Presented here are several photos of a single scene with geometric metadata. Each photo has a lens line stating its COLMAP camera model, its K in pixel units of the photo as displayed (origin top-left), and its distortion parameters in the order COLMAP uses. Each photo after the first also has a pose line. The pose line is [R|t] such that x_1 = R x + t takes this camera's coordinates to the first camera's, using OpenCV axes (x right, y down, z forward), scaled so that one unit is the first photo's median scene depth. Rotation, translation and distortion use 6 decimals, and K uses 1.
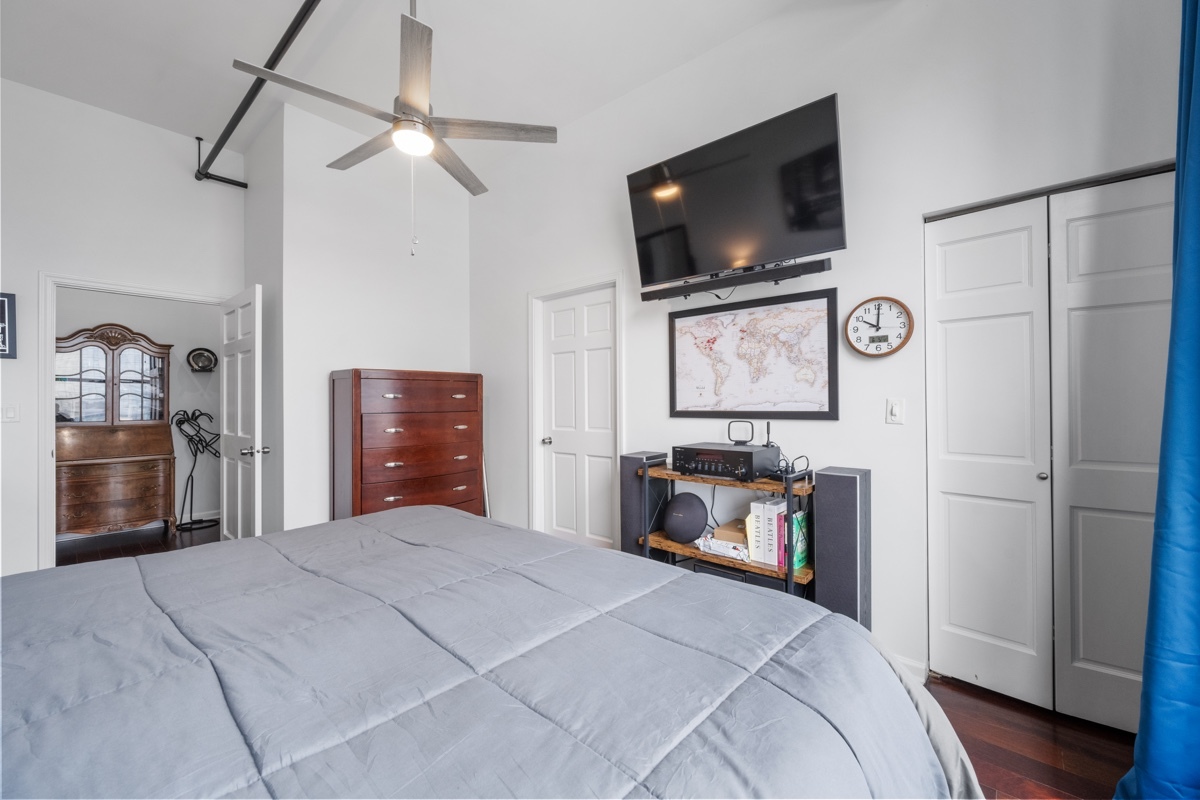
lens RADIAL K [[481.0, 0, 600.0], [0, 481.0, 400.0], [0, 0, 1]] dist [0.001021, 0.000083]
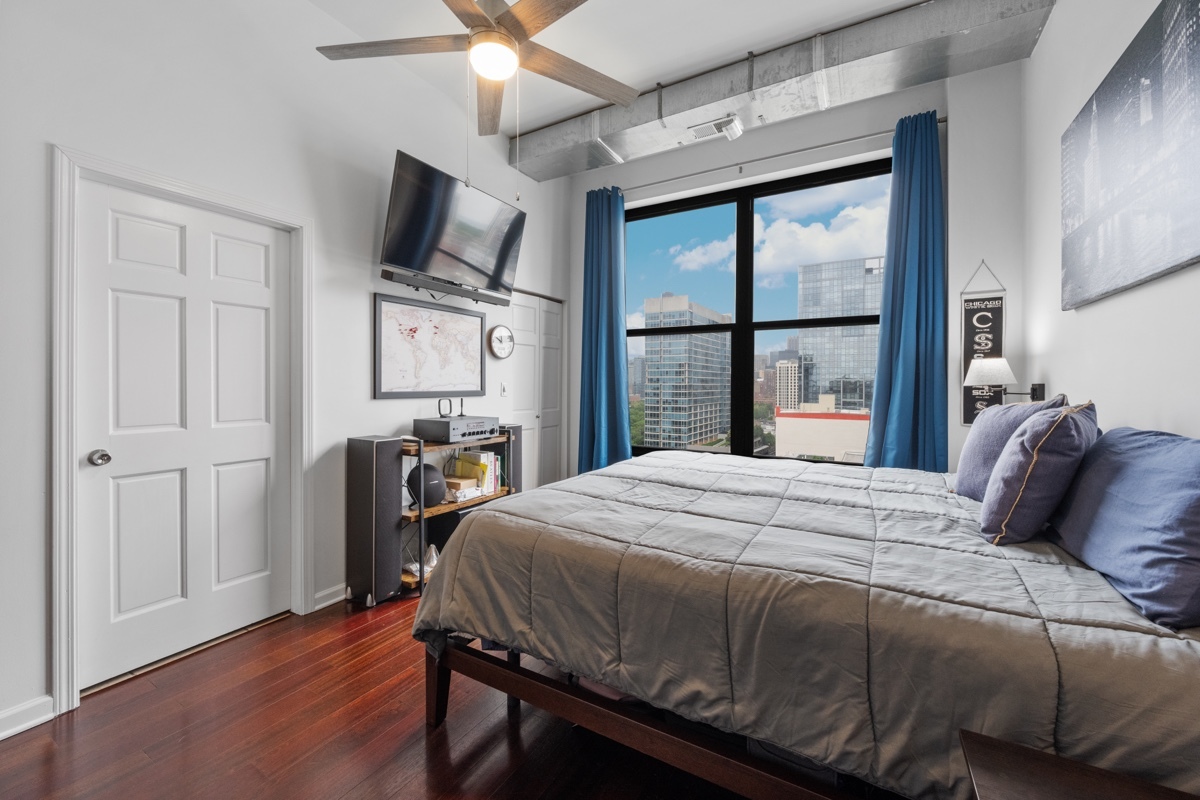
lens RADIAL K [[466.7, 0, 596.4], [0, 466.7, 397.0], [0, 0, 1]] dist [-0.003937, 0.000597]
pose [[-0.176094, -0.021971, 0.984128, -0.969831], [-0.005477, 0.999757, 0.021340, 0.009891], [-0.984358, -0.001632, -0.176172, 0.795912]]
